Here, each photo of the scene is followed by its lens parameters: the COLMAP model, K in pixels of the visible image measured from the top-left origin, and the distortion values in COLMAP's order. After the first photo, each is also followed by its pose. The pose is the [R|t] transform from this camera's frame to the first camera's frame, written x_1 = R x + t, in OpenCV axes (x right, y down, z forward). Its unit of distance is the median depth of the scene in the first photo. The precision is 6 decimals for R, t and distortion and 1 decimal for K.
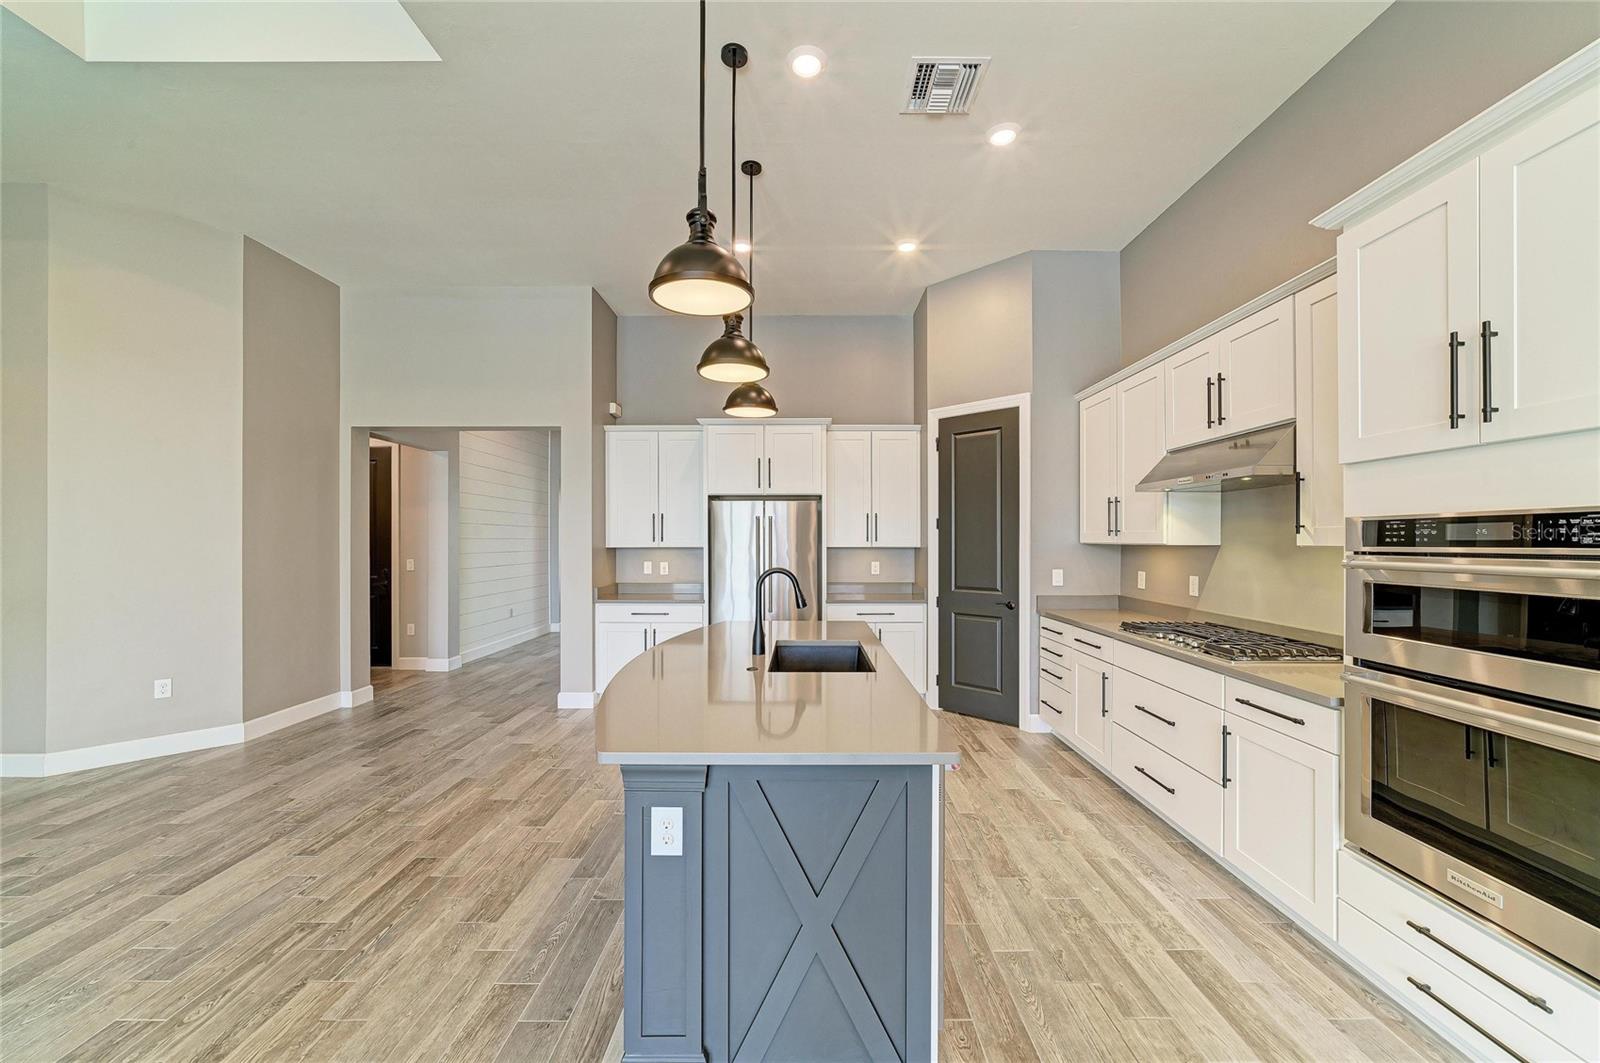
lens RADIAL K [[597.4, 0, 804.8], [0, 597.4, 540.2], [0, 0, 1]] dist [-0.015541, 0.004356]
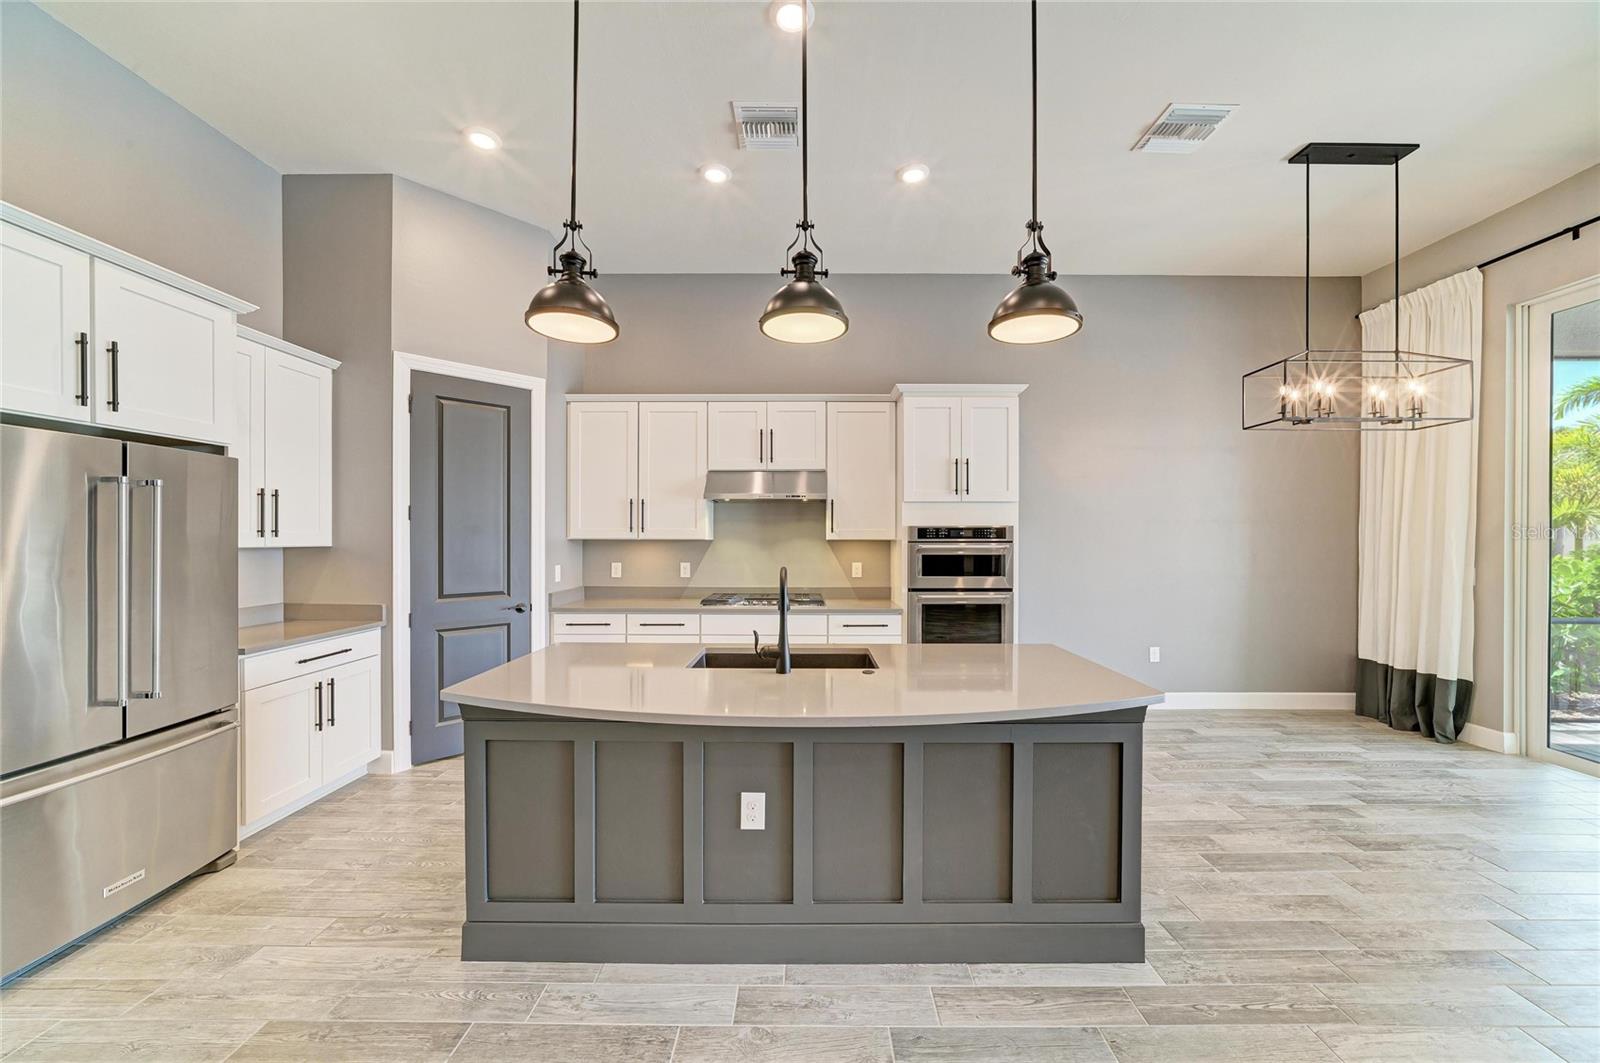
lens RADIAL K [[576.6, 0, 805.5], [0, 576.6, 538.6], [0, 0, 1]] dist [-0.020928, 0.005001]
pose [[0.001372, -0.001960, 0.999997, -0.654044], [-0.001424, 0.999997, 0.001961, 0.002661], [-0.999998, -0.001427, 0.001369, 0.724550]]
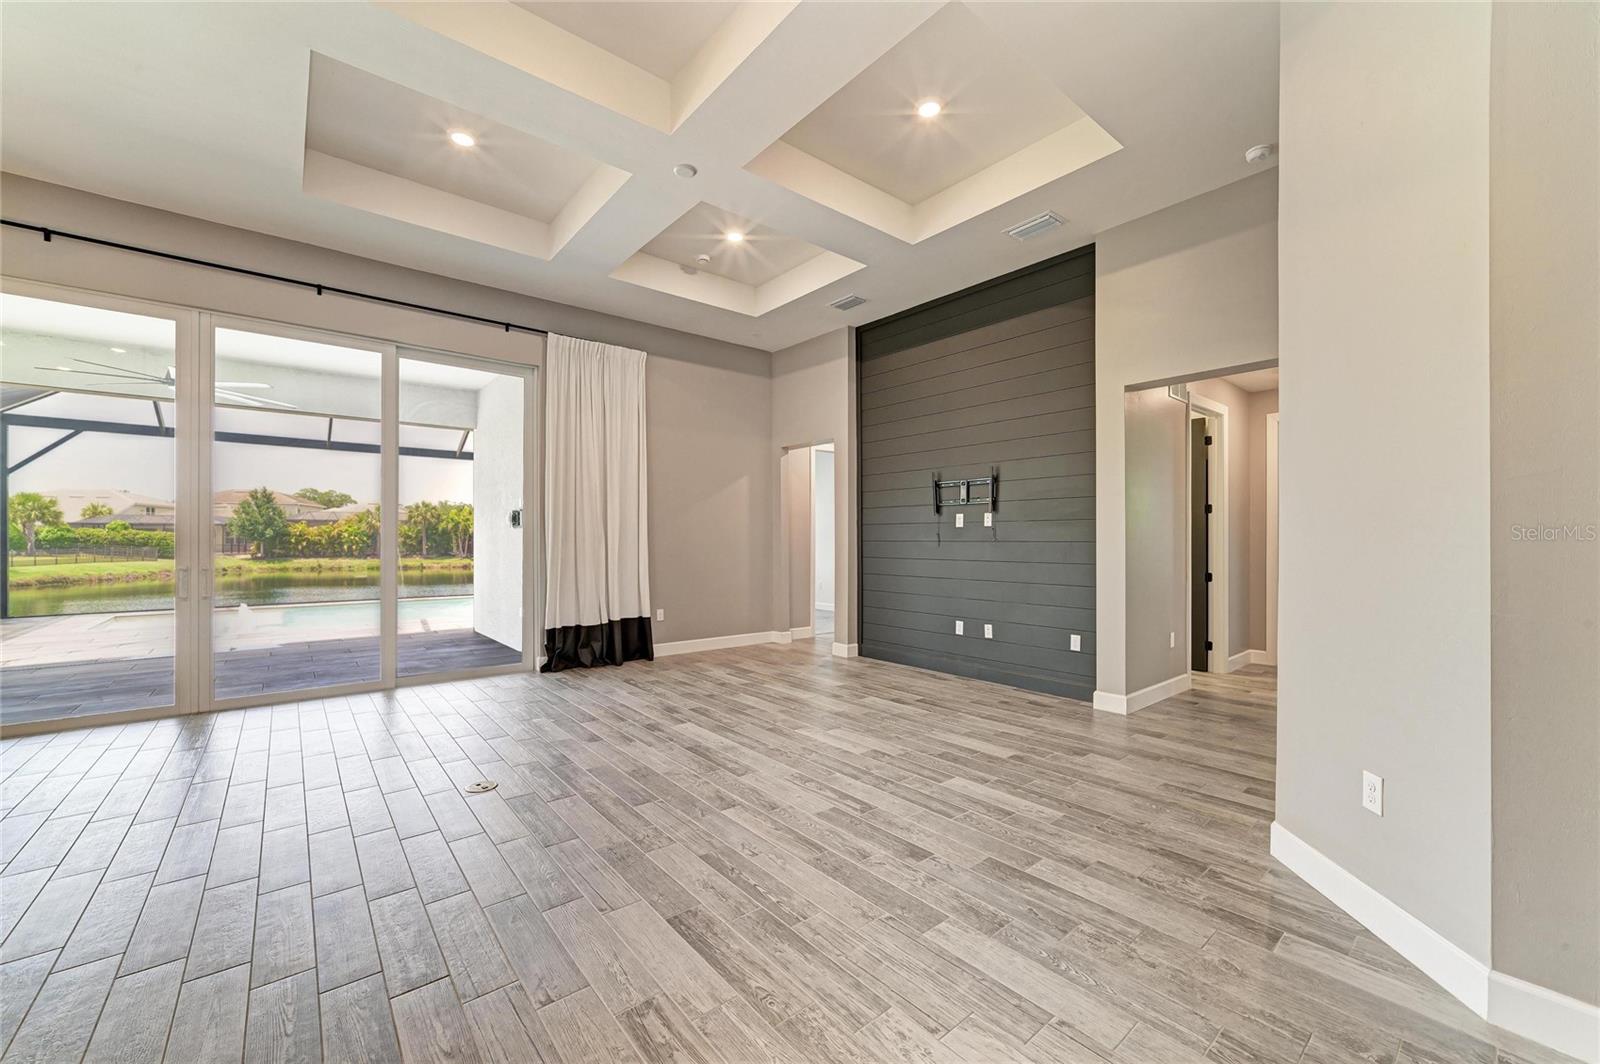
lens RADIAL K [[625.9, 0, 805.6], [0, 625.9, 540.5], [0, 0, 1]] dist [-0.012637, 0.003418]
pose [[-0.764072, 0.001849, -0.645128, -0.426612], [0.000394, 0.999997, 0.002400, 0.042681], [0.645131, 0.001579, -0.764071, 1.190595]]
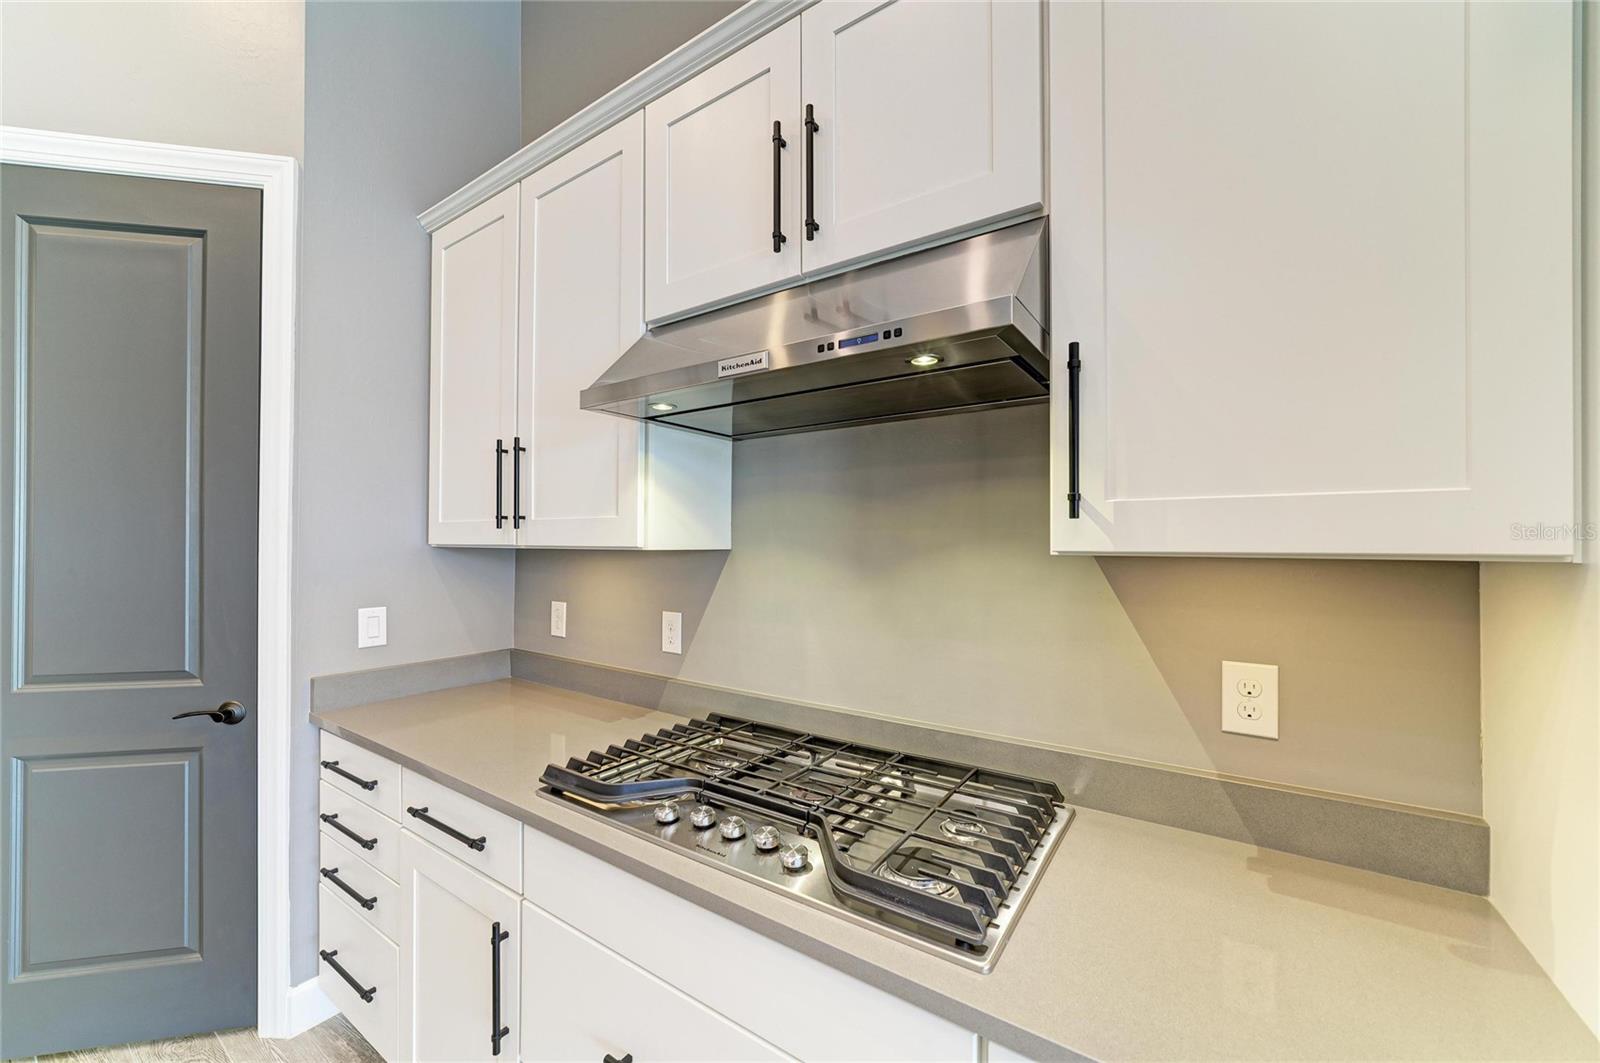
lens RADIAL K [[597.4, 0, 803.3], [0, 597.4, 541.2], [0, 0, 1]] dist [-0.015541, 0.004356]
pose [[0.556265, 0.005921, 0.830984, 0.300631], [-0.002715, 0.999982, -0.005307, 0.003453], [-0.831000, 0.000696, 0.556271, 0.629310]]
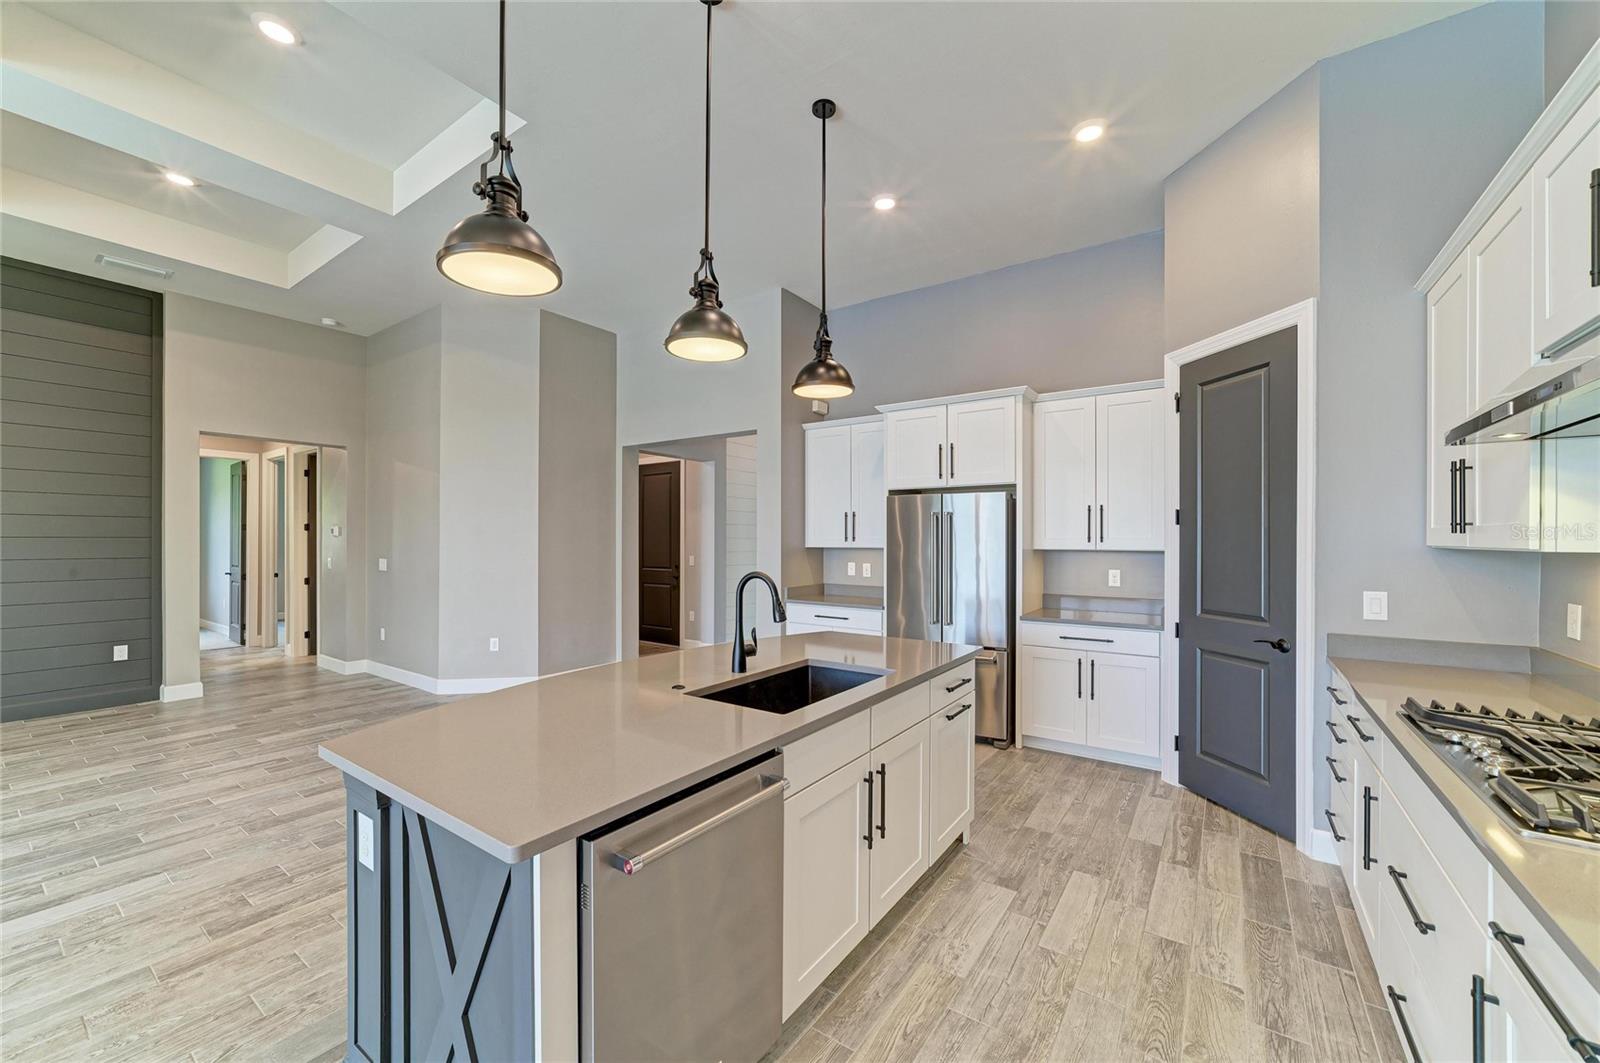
lens RADIAL K [[611.3, 0, 804.5], [0, 611.3, 538.2], [0, 0, 1]] dist [-0.010790, 0.003027]
pose [[0.822740, 0.001367, -0.568416, 0.374401], [-0.003627, 0.999989, -0.002845, 0.000679], [0.568406, 0.004403, 0.822736, 0.244881]]
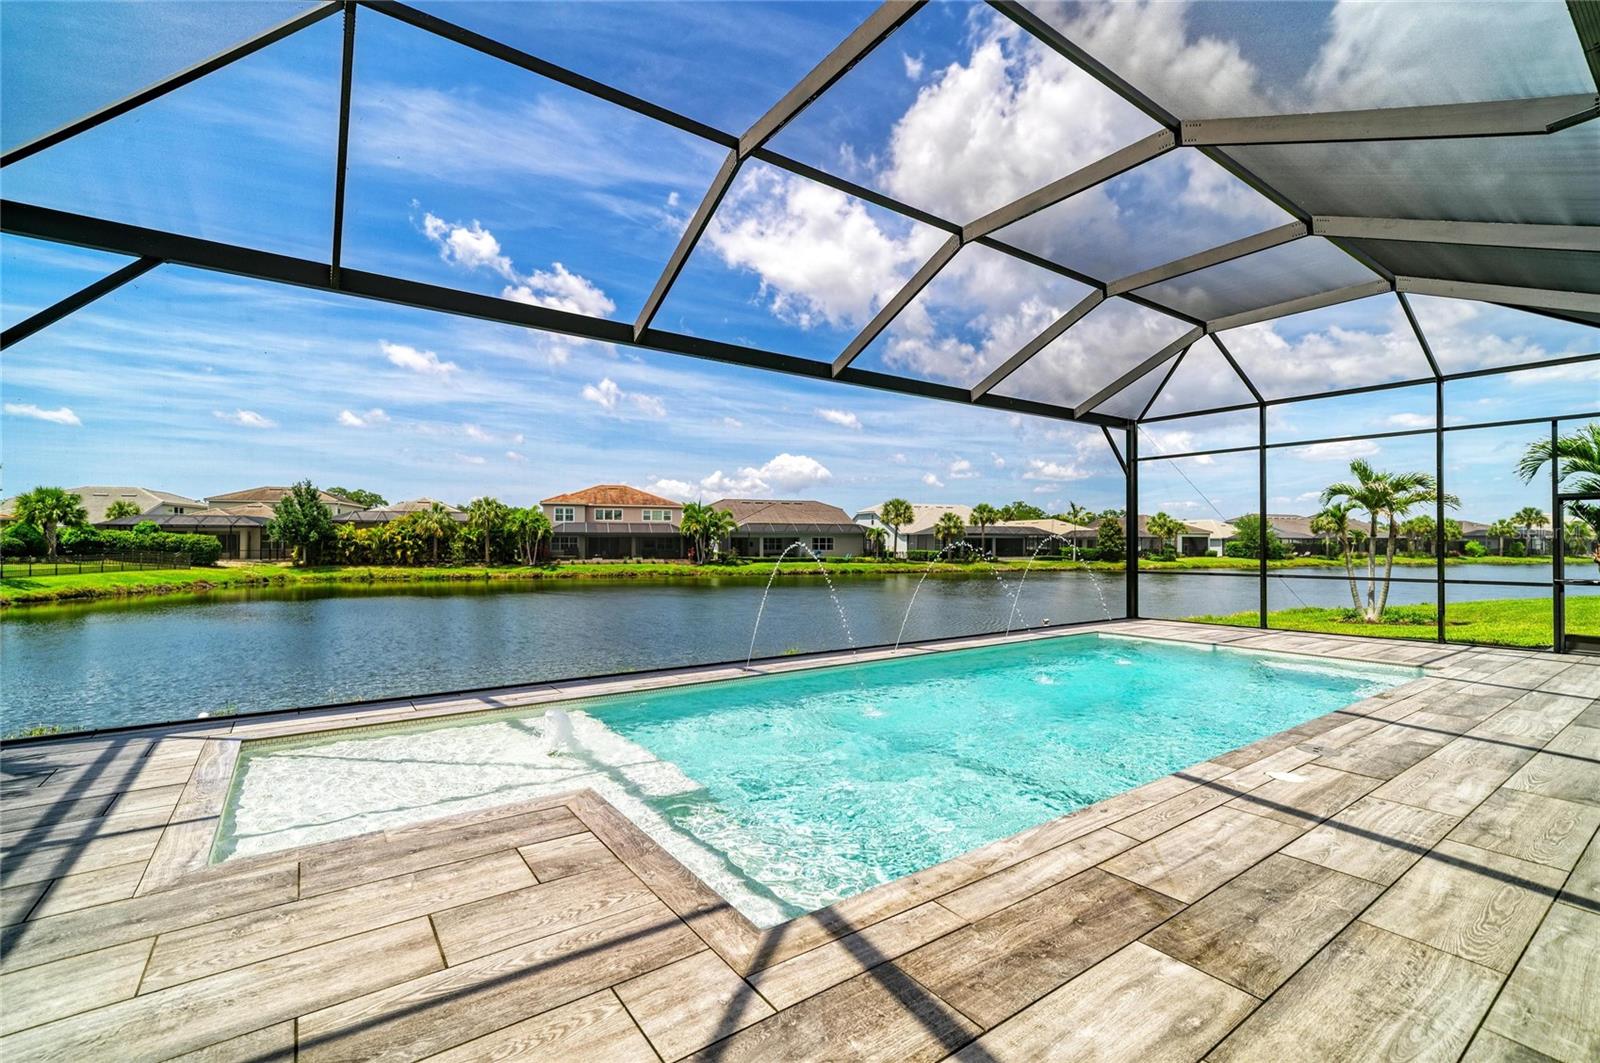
lens RADIAL K [[703.9, 0, 798.7], [0, 703.9, 543.4], [0, 0, 1]] dist [-0.007492, 0.003976]
pose [[-0.814003, -0.000801, -0.580860, 0.159246], [0.000261, 0.999998, -0.001744, 0.073371], [0.580861, -0.001571, -0.814001, -1.885284]]
